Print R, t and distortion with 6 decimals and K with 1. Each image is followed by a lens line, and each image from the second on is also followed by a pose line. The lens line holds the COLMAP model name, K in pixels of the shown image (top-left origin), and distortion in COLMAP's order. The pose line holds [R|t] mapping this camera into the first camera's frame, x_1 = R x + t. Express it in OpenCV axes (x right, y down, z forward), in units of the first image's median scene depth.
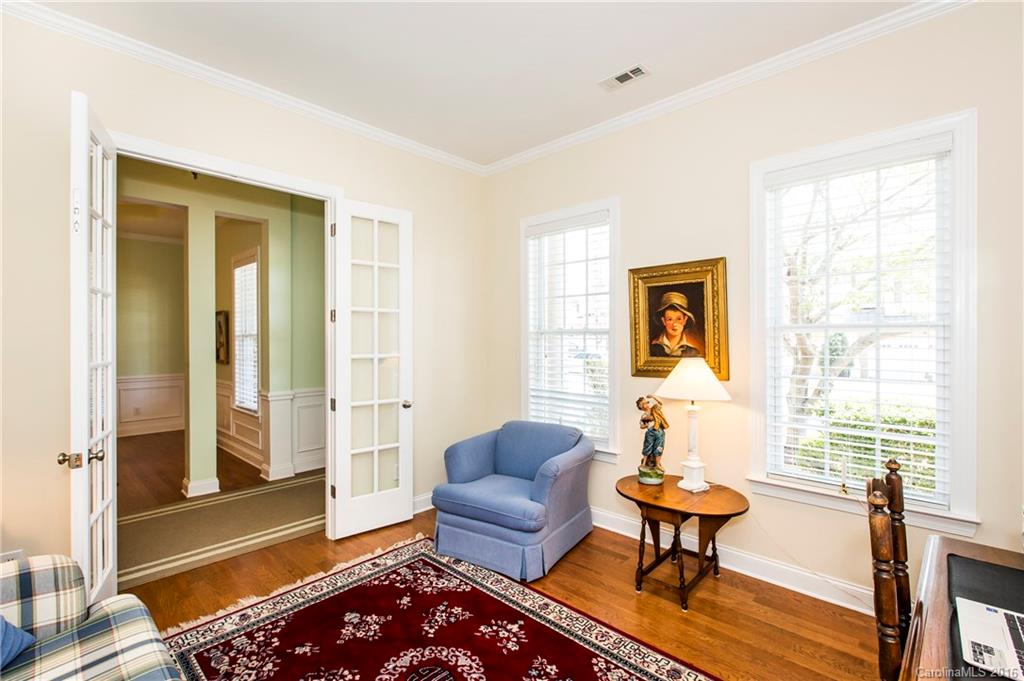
lens RADIAL K [[459.0, 0, 512.1], [0, 459.0, 337.2], [0, 0, 1]] dist [0.001397, -0.000731]
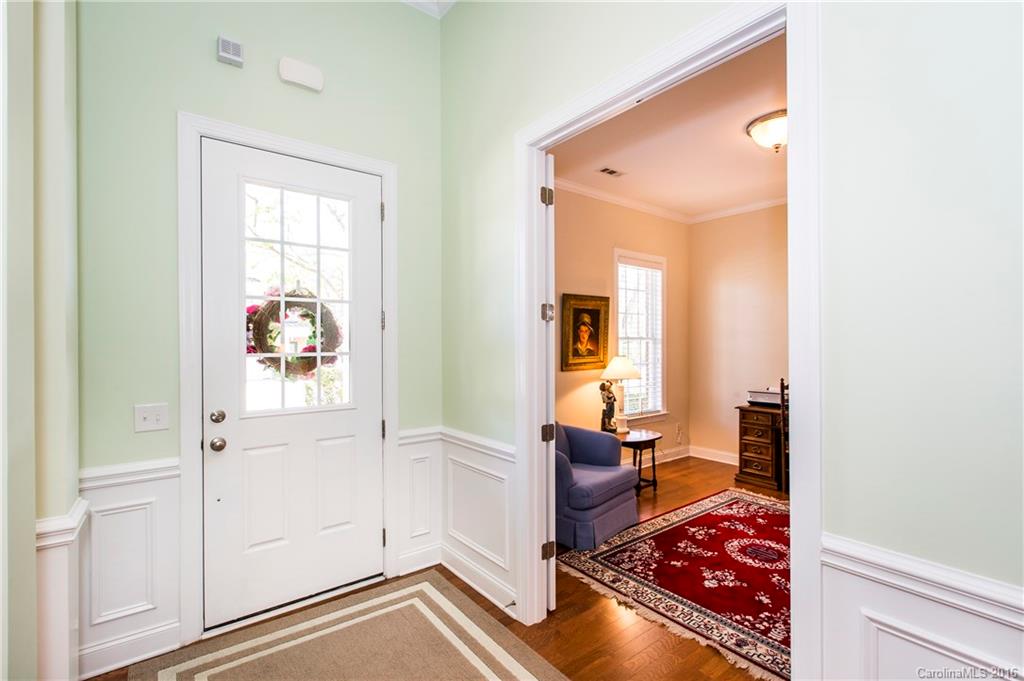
lens RADIAL K [[459.0, 0, 513.1], [0, 459.0, 343.1], [0, 0, 1]] dist [0.001397, -0.000731]
pose [[0.160362, 0.003243, 0.987053, -1.370298], [0.001958, 0.999992, -0.003604, 0.005259], [-0.987056, 0.002511, 0.160355, 1.135958]]
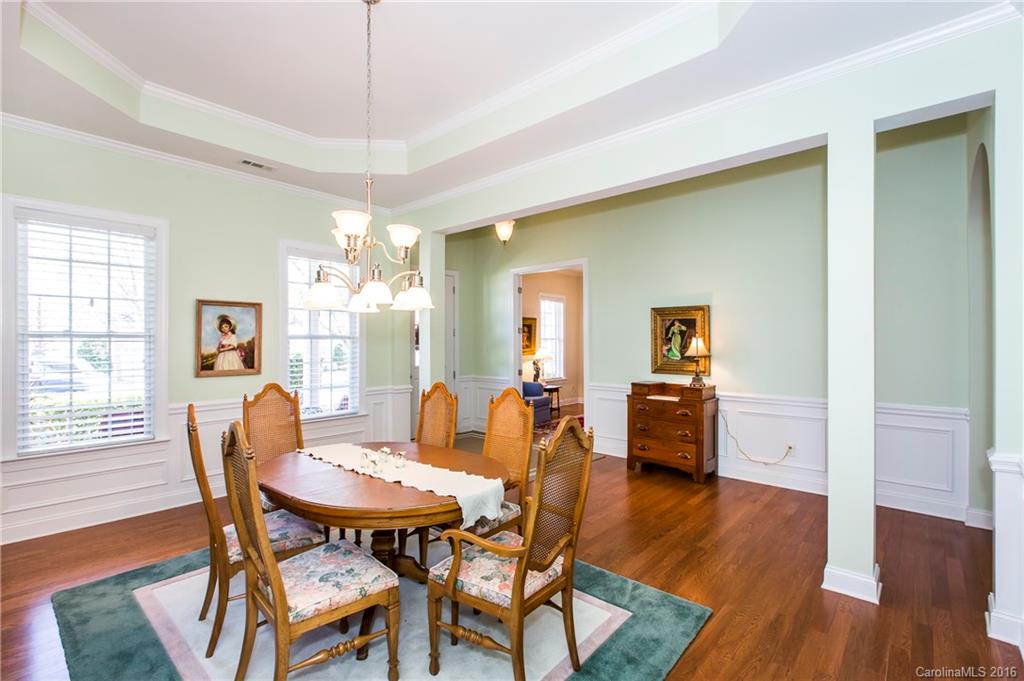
lens RADIAL K [[459.0, 0, 507.9], [0, 459.0, 339.8], [0, 0, 1]] dist [0.001397, -0.000731]
pose [[-0.010206, 0.005606, 0.999932, -3.059100], [0.000565, 0.999984, -0.005601, 0.007122], [-0.999948, 0.000508, -0.010209, 1.309060]]
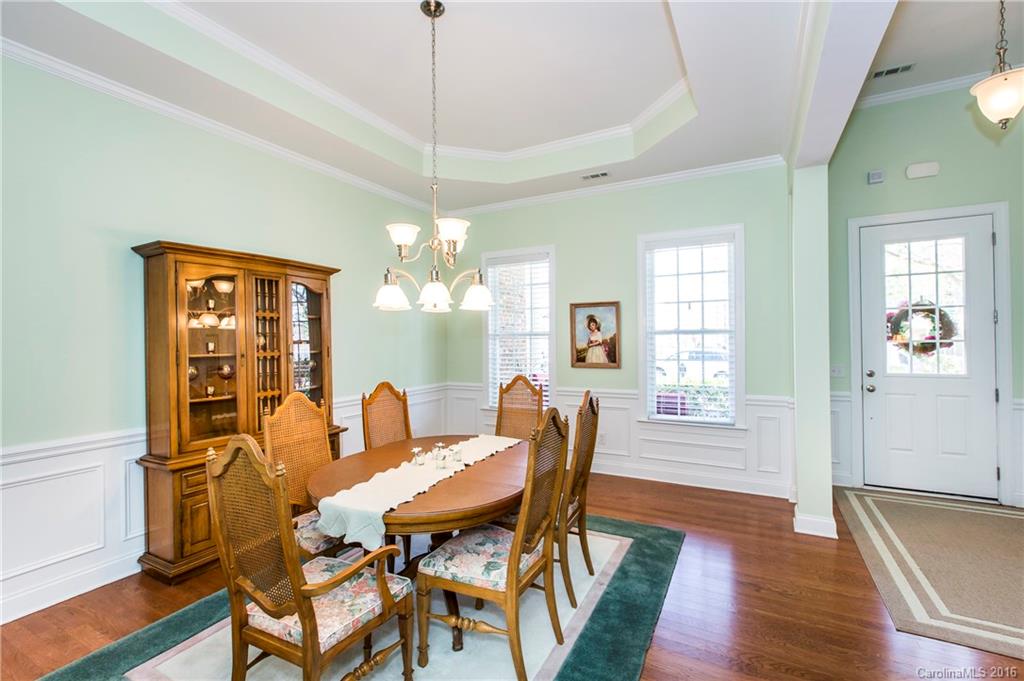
lens RADIAL K [[459.0, 0, 515.2], [0, 459.0, 337.2], [0, 0, 1]] dist [0.001397, -0.000731]
pose [[0.965454, -0.007743, 0.260458, -2.229519], [0.009164, 0.999949, -0.004243, 0.005552], [-0.260412, 0.006483, 0.965476, 0.590526]]
